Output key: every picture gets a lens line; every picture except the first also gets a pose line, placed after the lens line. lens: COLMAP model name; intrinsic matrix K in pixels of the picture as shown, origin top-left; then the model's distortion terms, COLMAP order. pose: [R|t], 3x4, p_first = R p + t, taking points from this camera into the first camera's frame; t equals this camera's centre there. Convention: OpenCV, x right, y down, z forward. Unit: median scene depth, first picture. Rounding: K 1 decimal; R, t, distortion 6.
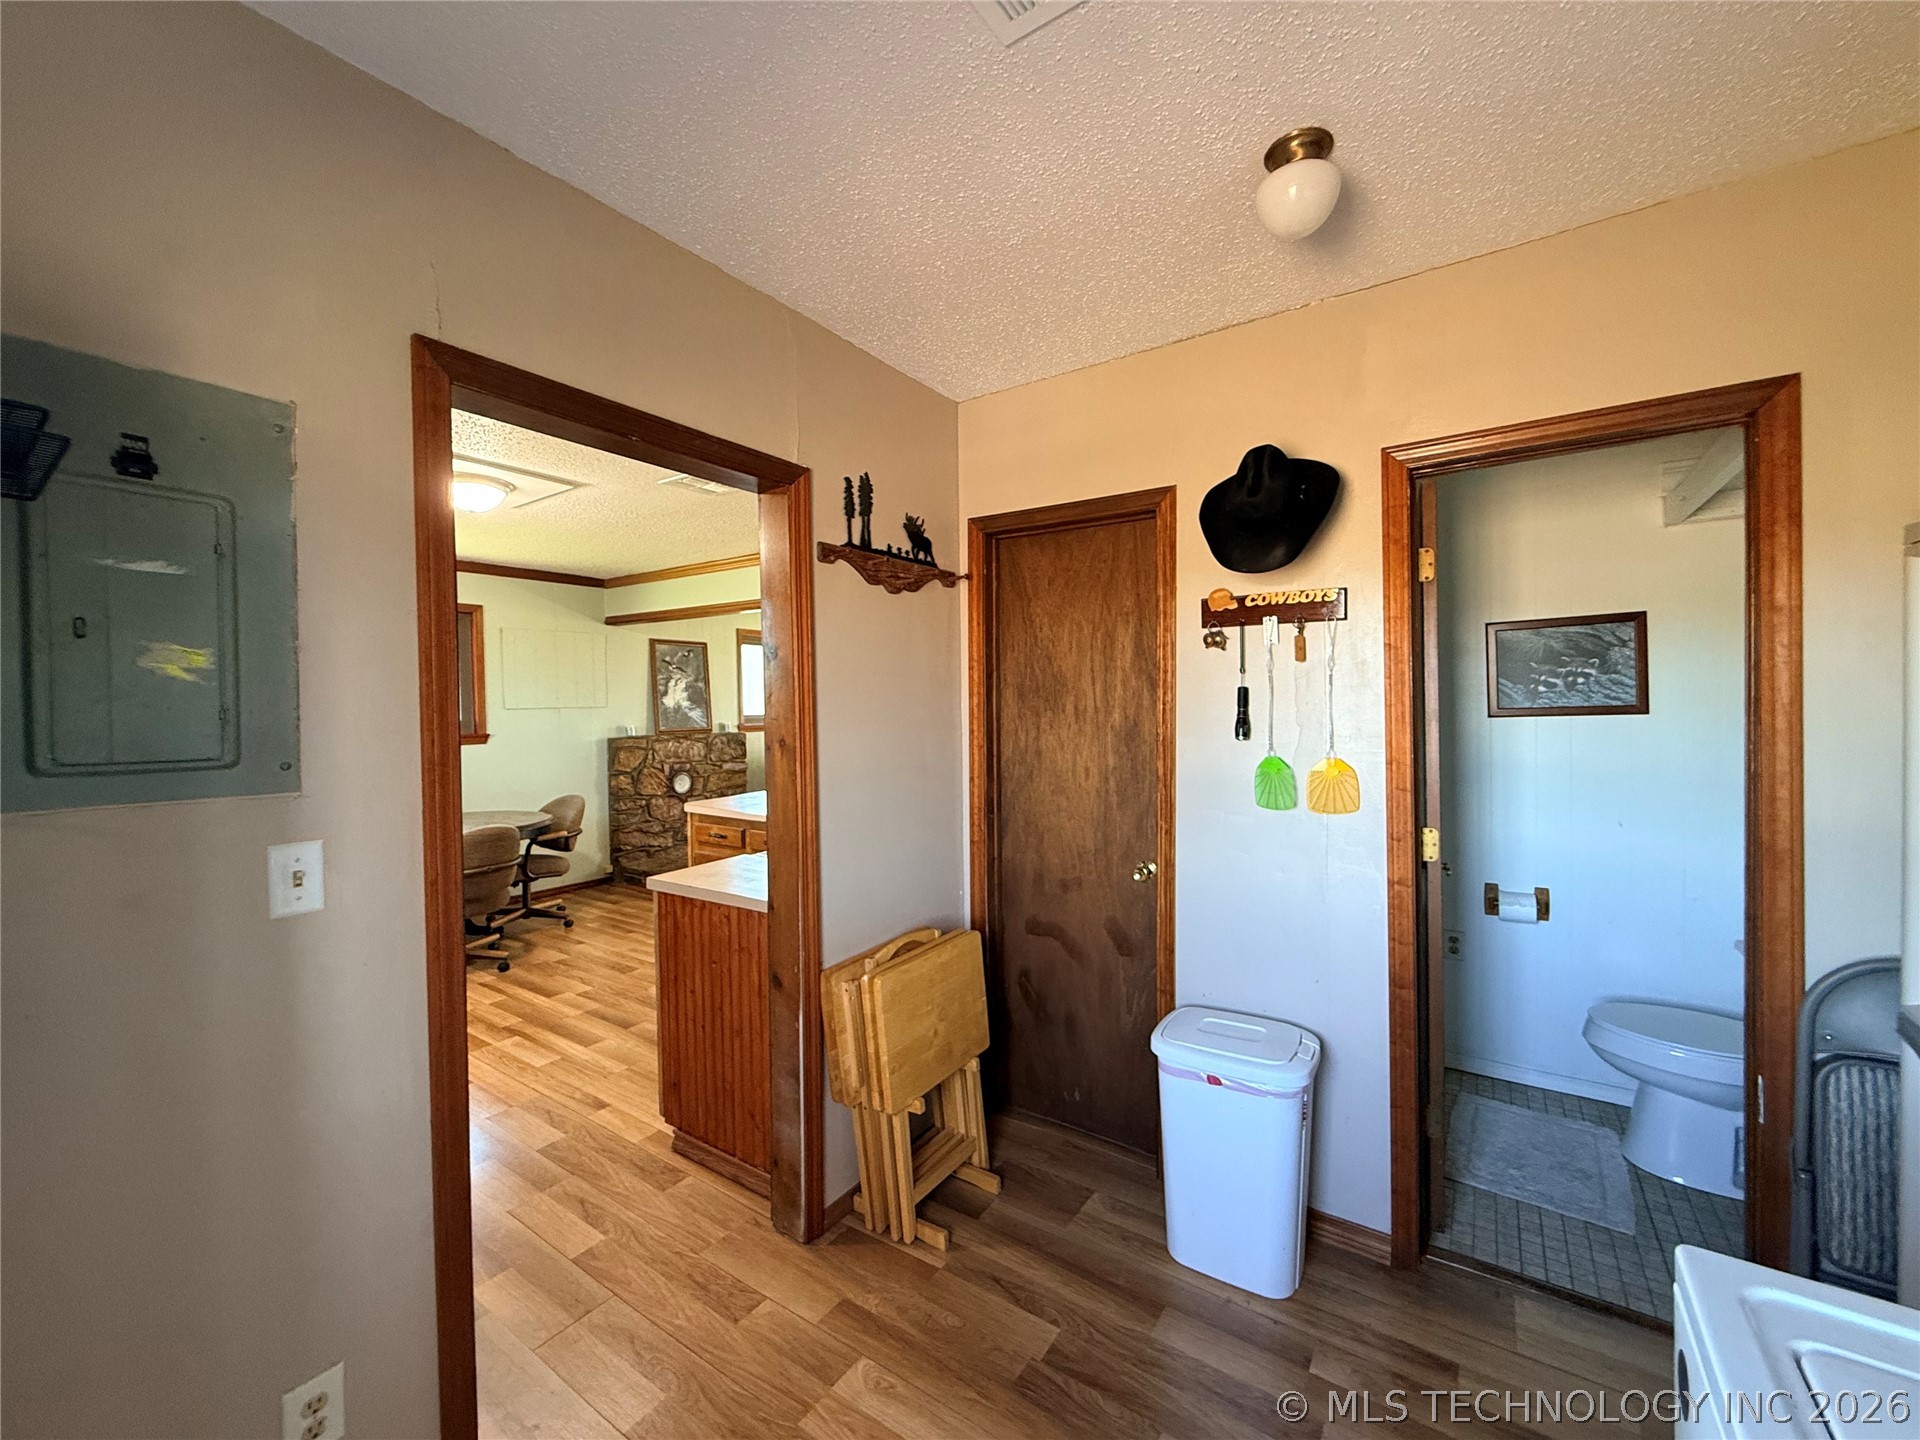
lens RADIAL K [[766.6, 0, 952.2], [0, 766.6, 720.5], [0, 0, 1]] dist [-0.000833, 0.000364]
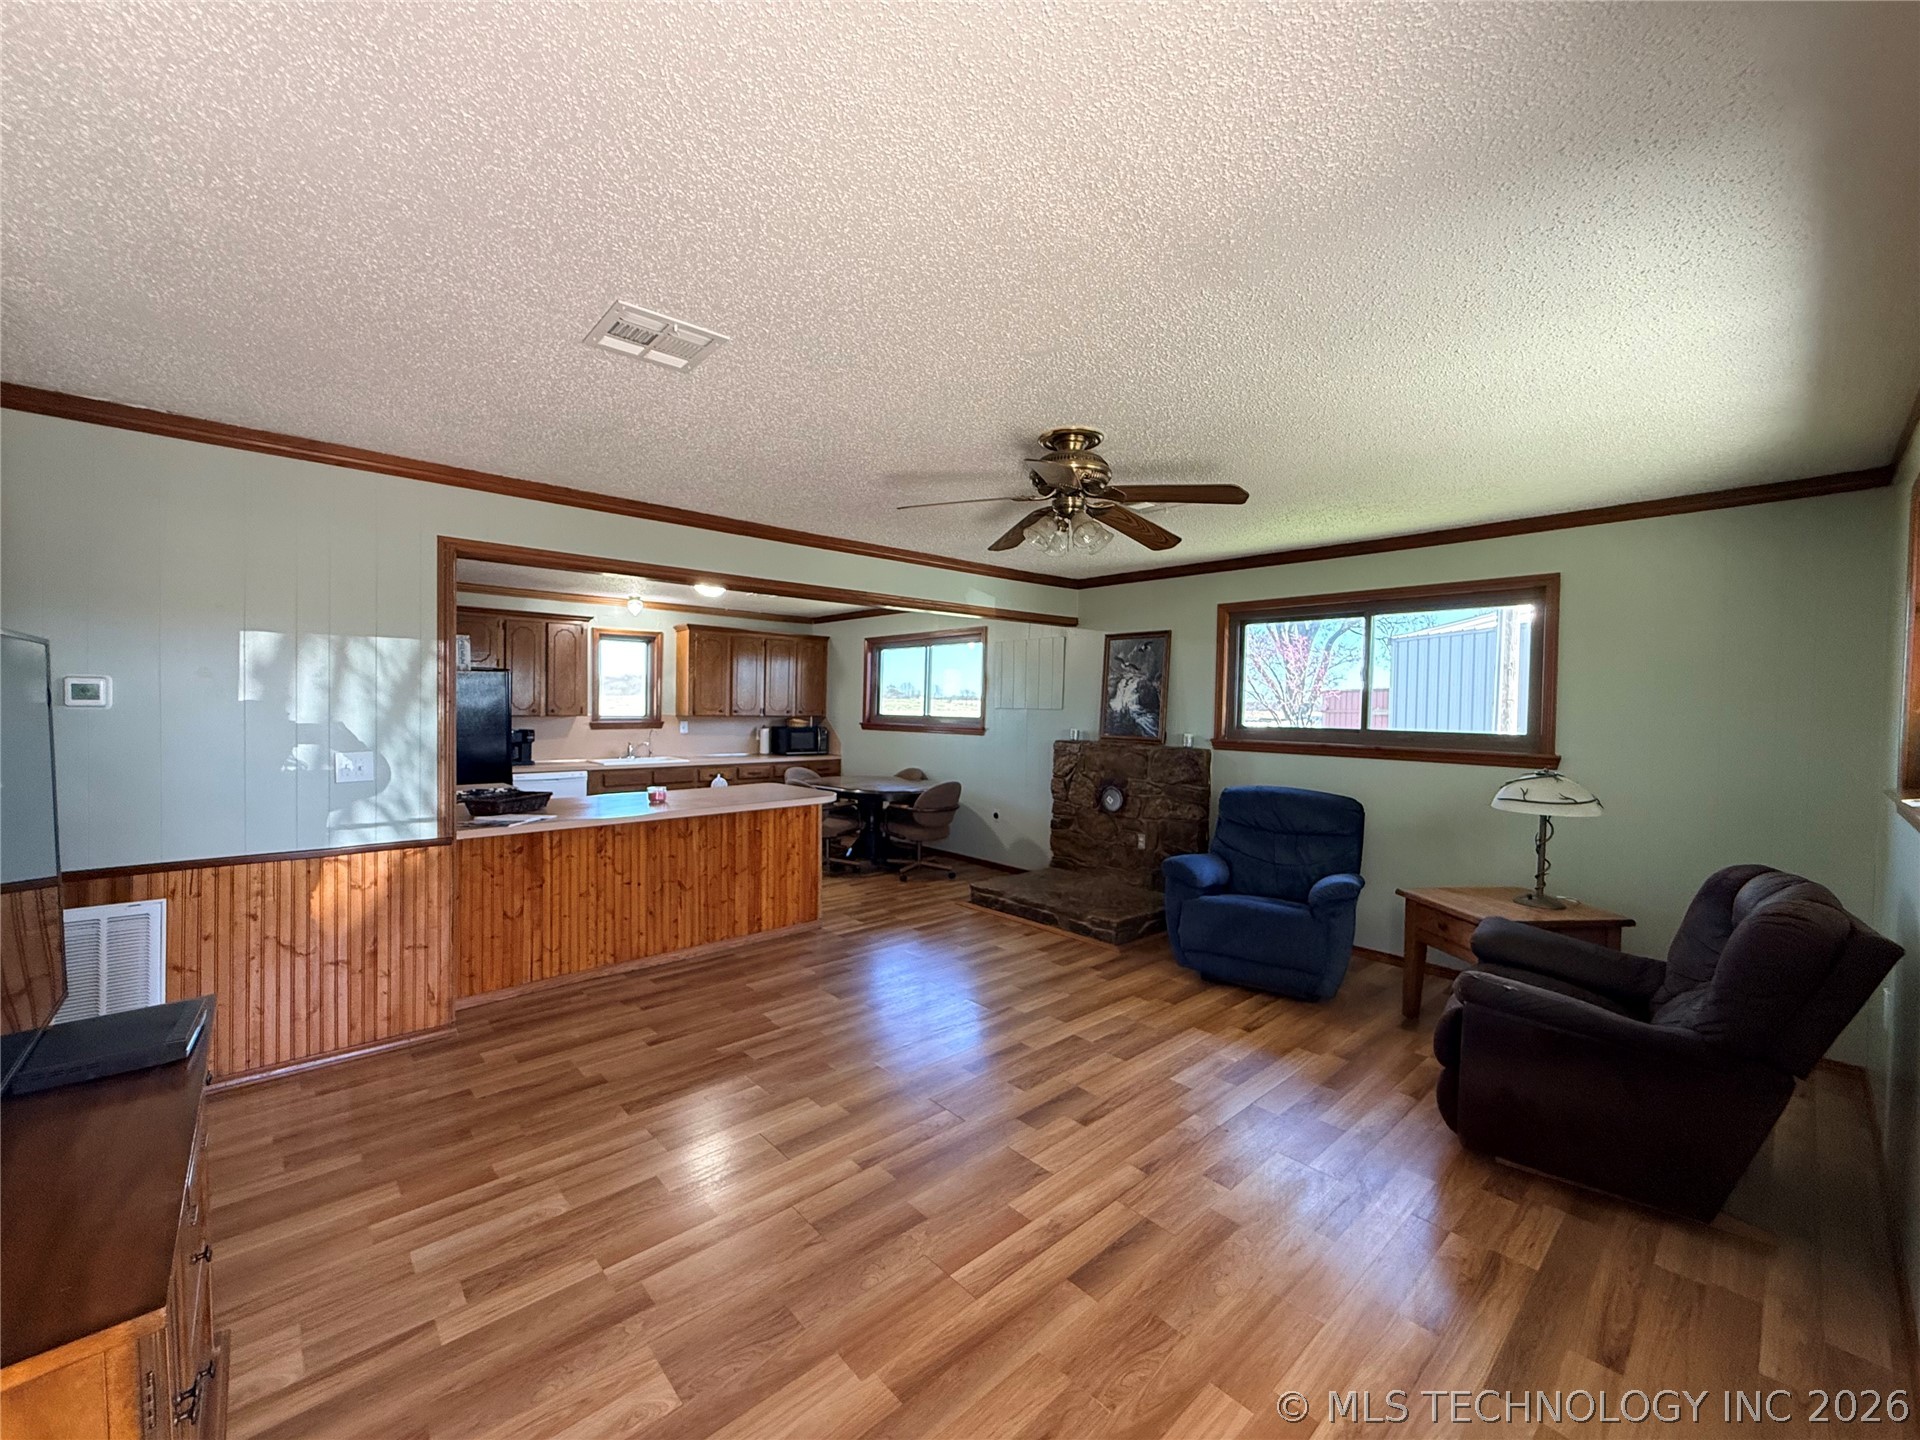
lens RADIAL K [[766.6, 0, 952.2], [0, 766.6, 720.5], [0, 0, 1]] dist [-0.000833, 0.000364]
pose [[-0.224547, 0.032341, -0.973926, 0.554651], [-0.031151, 0.998700, 0.040346, -0.038077], [0.973965, 0.039398, -0.223248, 1.070435]]
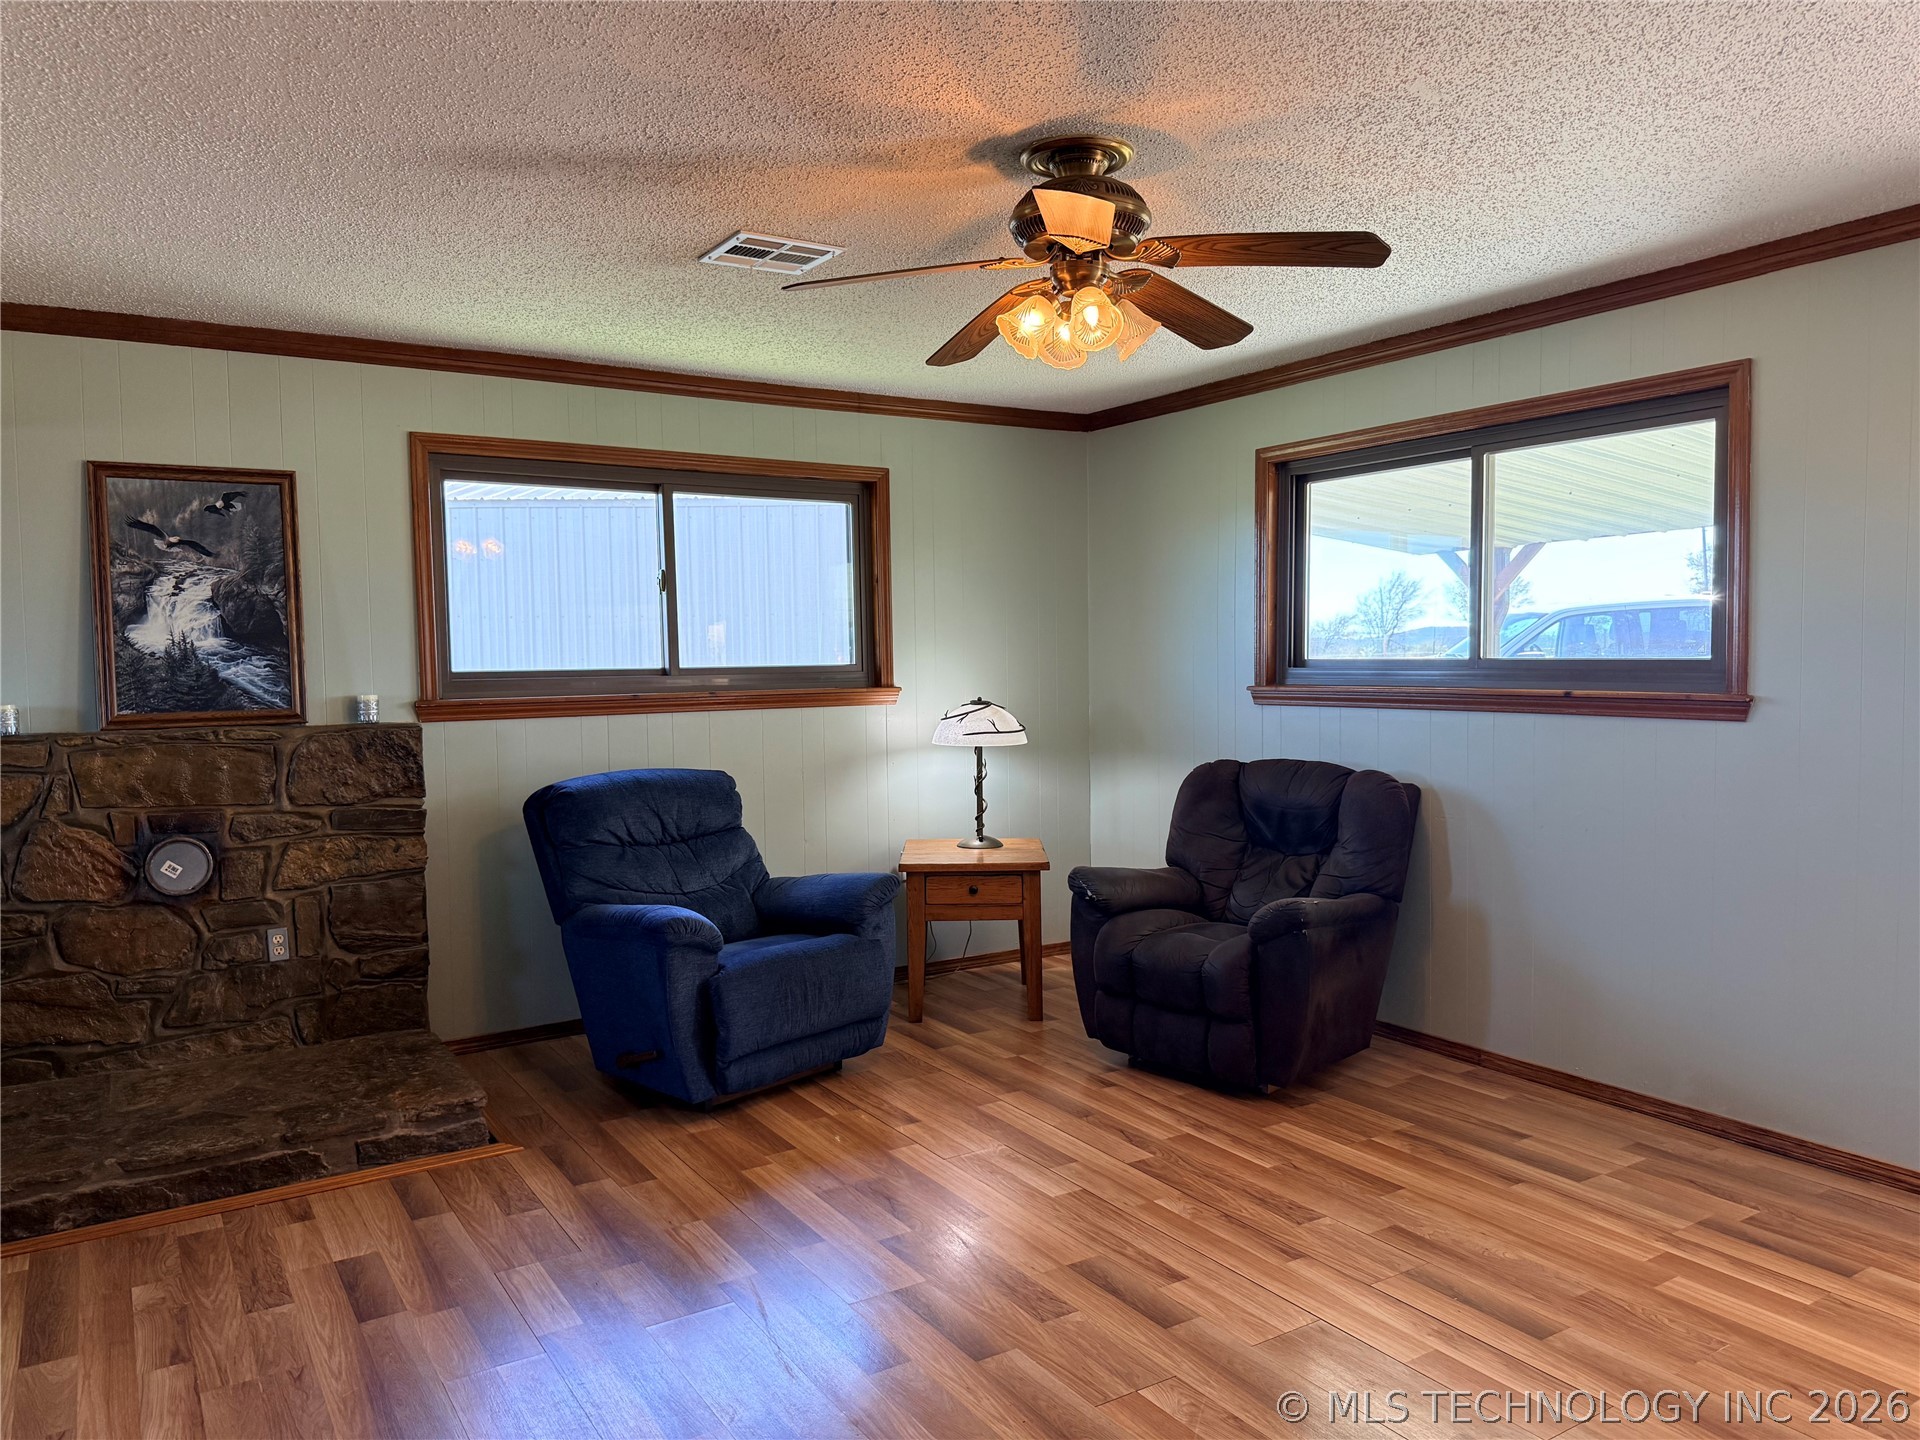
lens RADIAL K [[1346.5, 0, 965.3], [0, 1346.5, 715.8], [0, 0, 1]] dist [0.105949, -0.158004]
pose [[0.923200, 0.020758, -0.383760, 0.241500], [-0.006490, 0.999240, 0.038437, -0.016104], [0.384266, -0.032994, 0.922633, 0.585706]]
